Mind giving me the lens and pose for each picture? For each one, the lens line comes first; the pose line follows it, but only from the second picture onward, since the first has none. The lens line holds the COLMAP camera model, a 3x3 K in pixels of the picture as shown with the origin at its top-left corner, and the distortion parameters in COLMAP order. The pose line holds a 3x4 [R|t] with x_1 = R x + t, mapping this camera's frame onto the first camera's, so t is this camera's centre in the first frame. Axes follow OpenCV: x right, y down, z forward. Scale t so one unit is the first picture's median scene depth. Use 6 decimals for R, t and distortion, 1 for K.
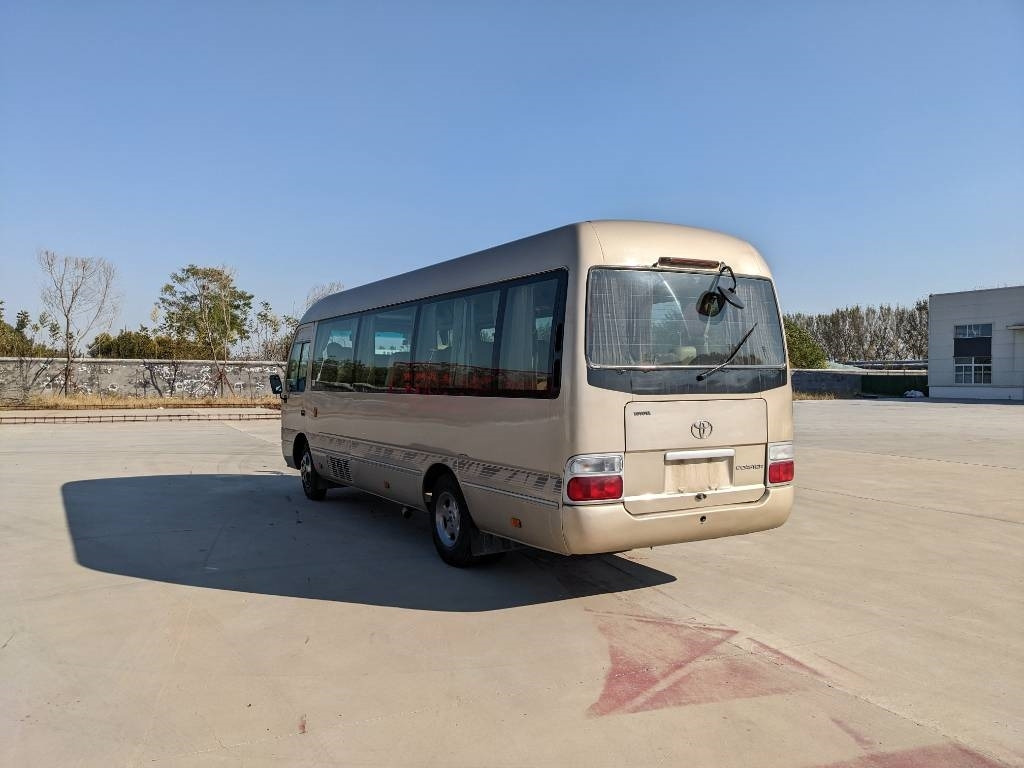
lens RADIAL K [[853.2, 0, 512.0], [0, 853.2, 384.0], [0, 0, 1]] dist [0.005082, 0.000394]
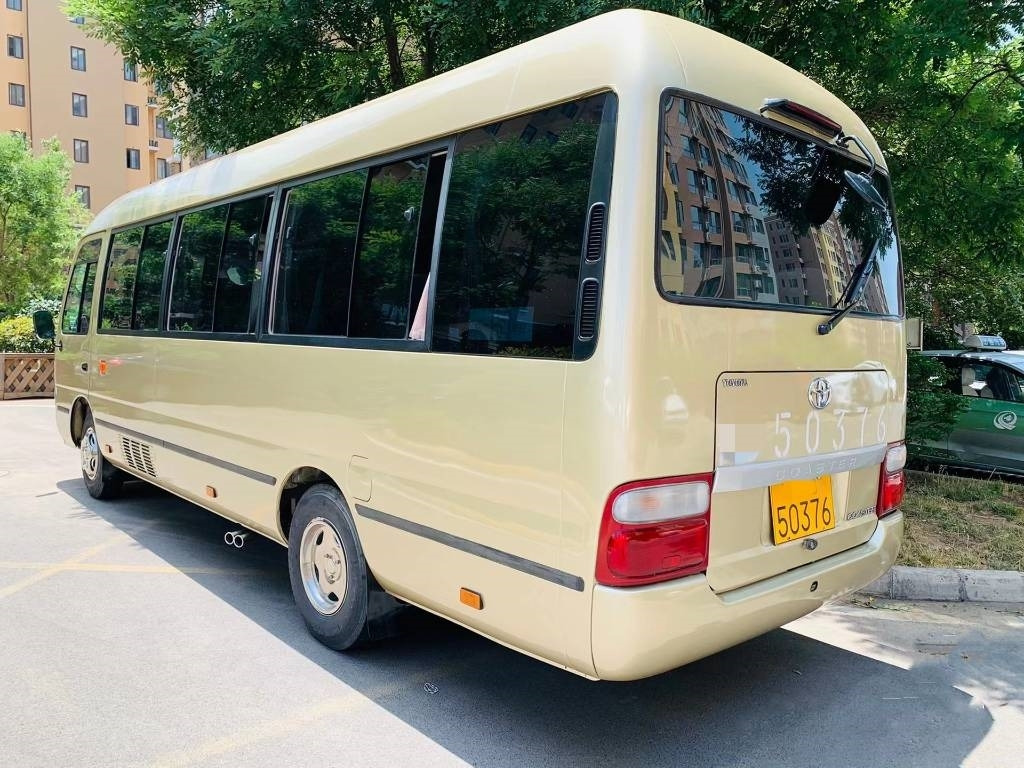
lens RADIAL K [[853.2, 0, 512.0], [0, 853.2, 384.0], [0, 0, 1]] dist [0.005082, 0.000394]
pose [[0.981349, 0.003985, 0.192194, -0.061981], [-0.017201, 0.997595, 0.067145, -0.005267], [-0.191464, -0.069198, 0.979057, 0.412682]]
